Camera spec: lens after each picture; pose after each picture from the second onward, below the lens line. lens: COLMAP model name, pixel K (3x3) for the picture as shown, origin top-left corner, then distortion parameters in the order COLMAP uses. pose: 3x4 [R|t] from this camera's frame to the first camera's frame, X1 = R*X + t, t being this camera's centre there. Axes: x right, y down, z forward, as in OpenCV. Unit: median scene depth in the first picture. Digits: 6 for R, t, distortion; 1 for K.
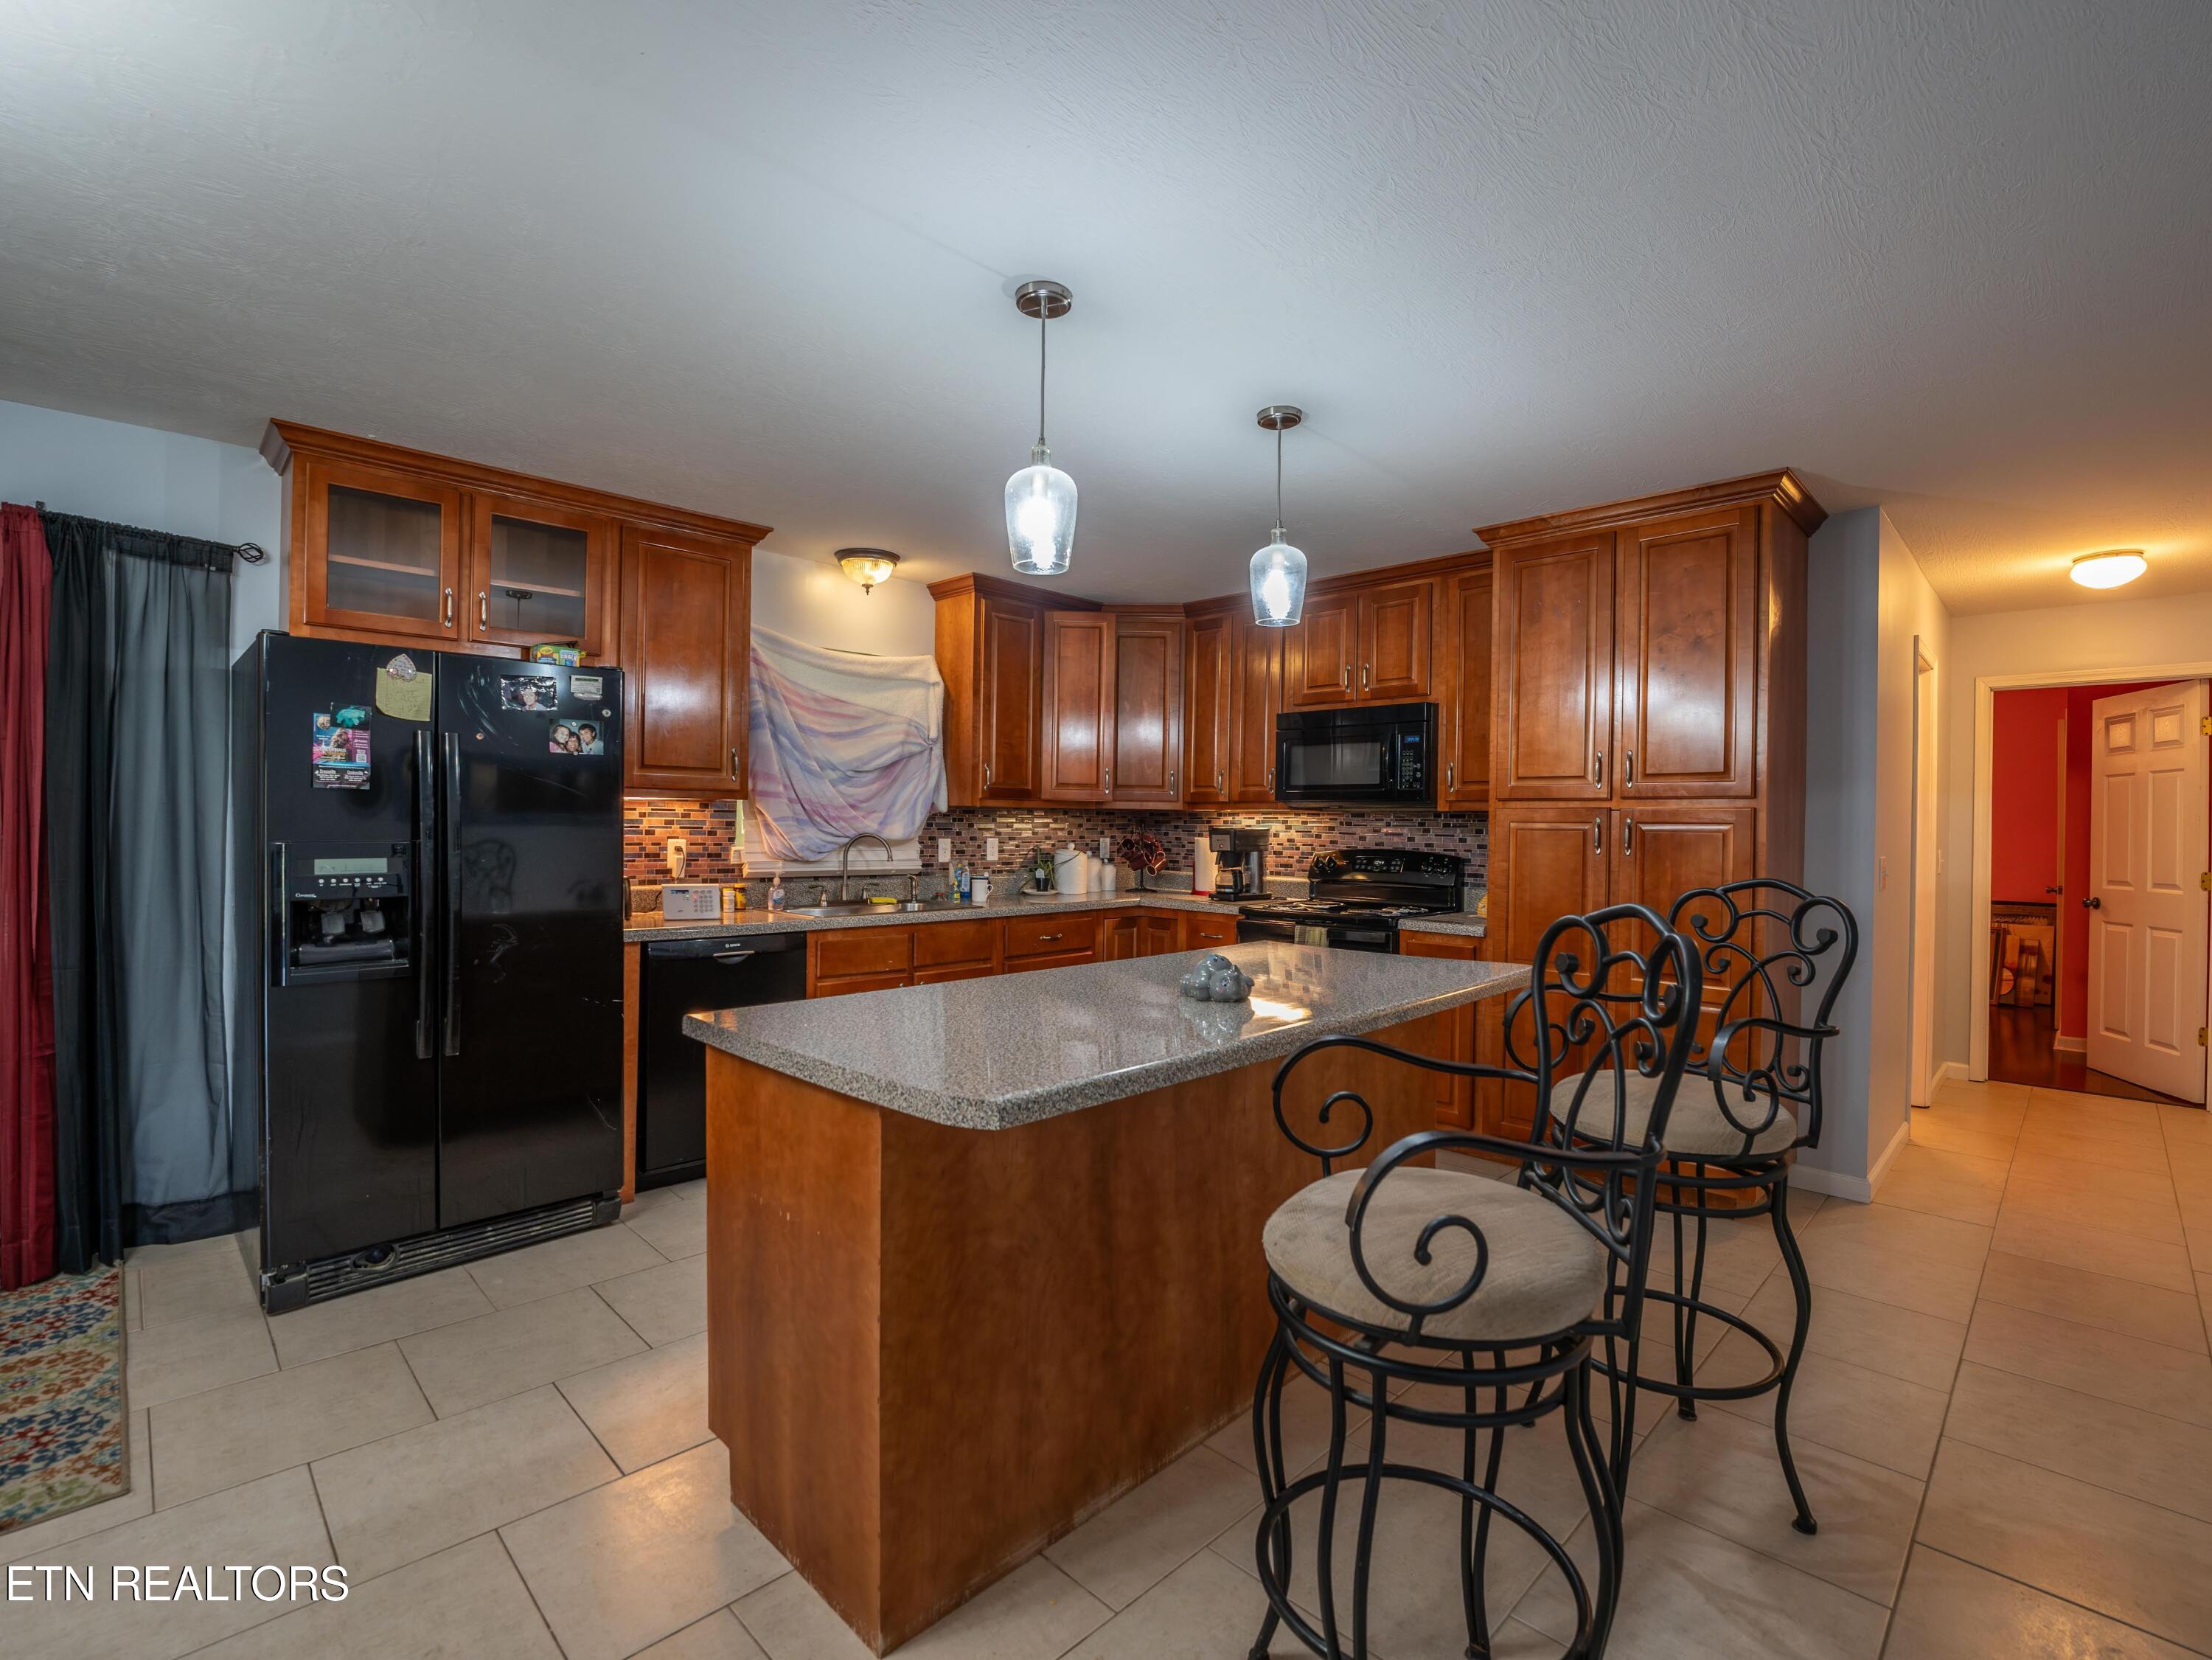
lens RADIAL K [[1012.1, 0, 1098.9], [0, 1012.1, 832.4], [0, 0, 1]] dist [-0.021601, -0.000594]
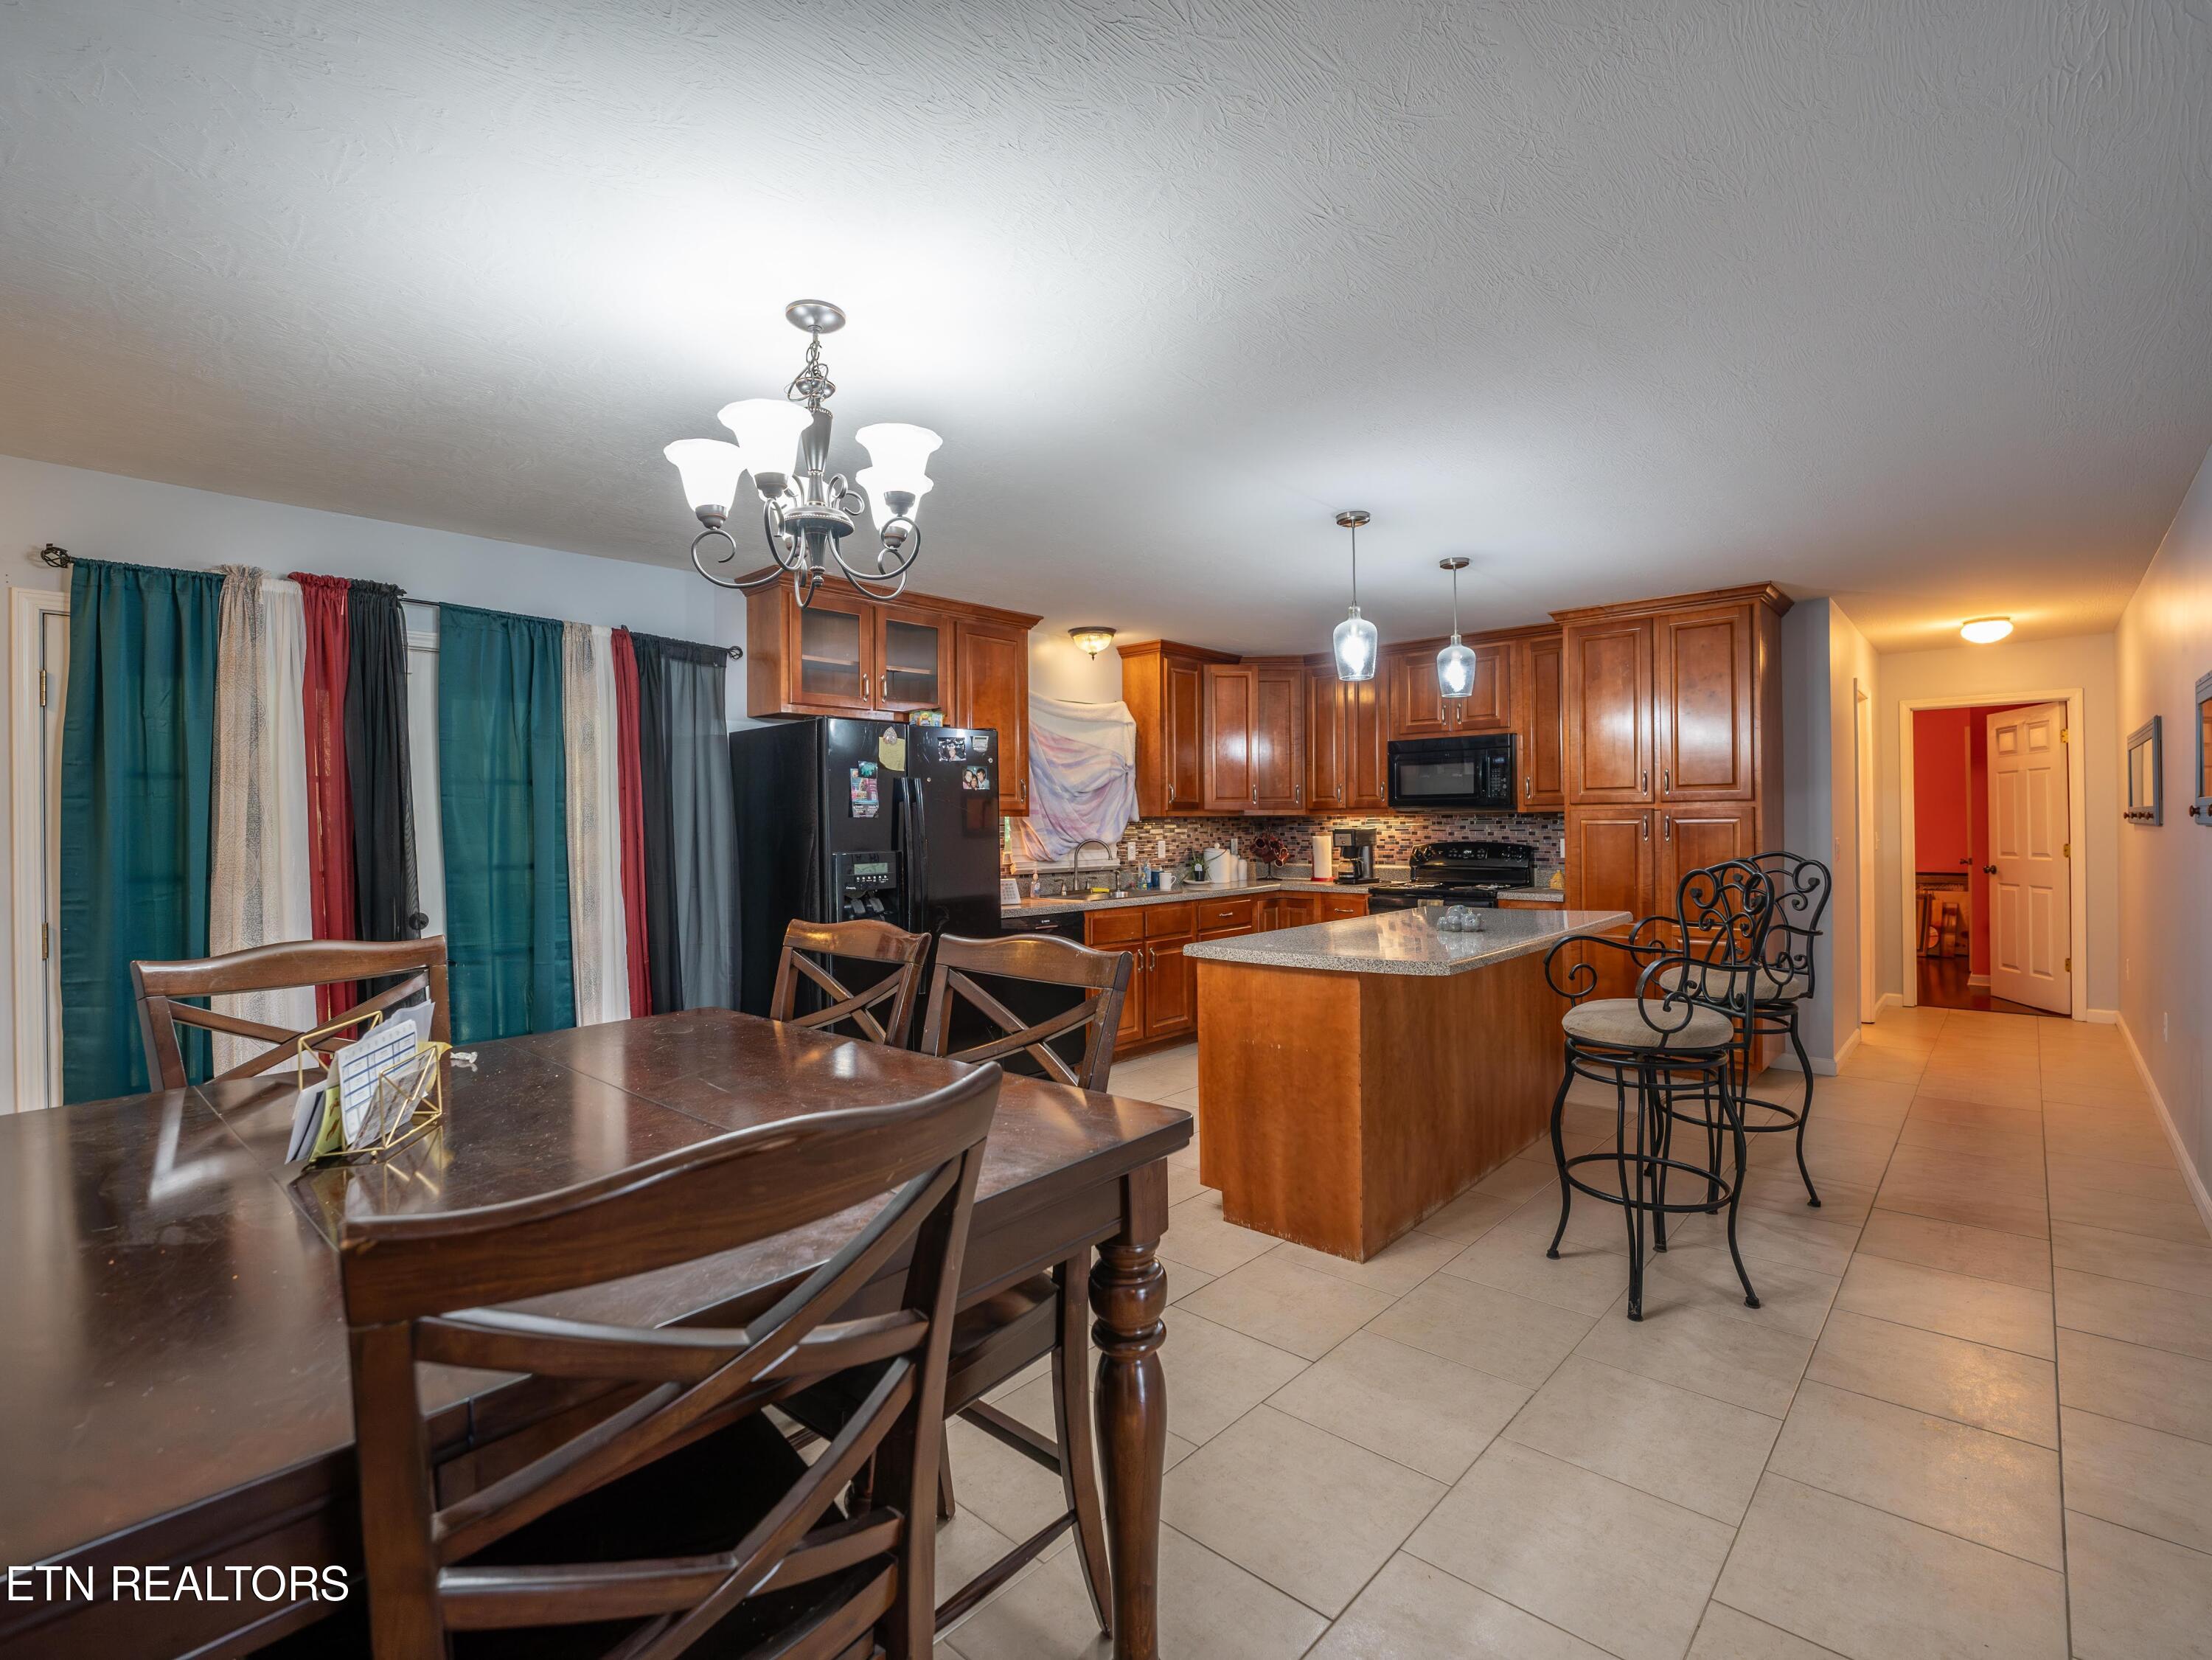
lens RADIAL K [[1012.1, 0, 1107.0], [0, 1012.1, 827.8], [0, 0, 1]] dist [-0.021601, -0.000594]
pose [[0.998794, -0.023949, 0.042850, -0.287369], [0.024197, 0.999693, -0.005285, -0.007013], [-0.042710, 0.006315, 0.999068, -0.347213]]
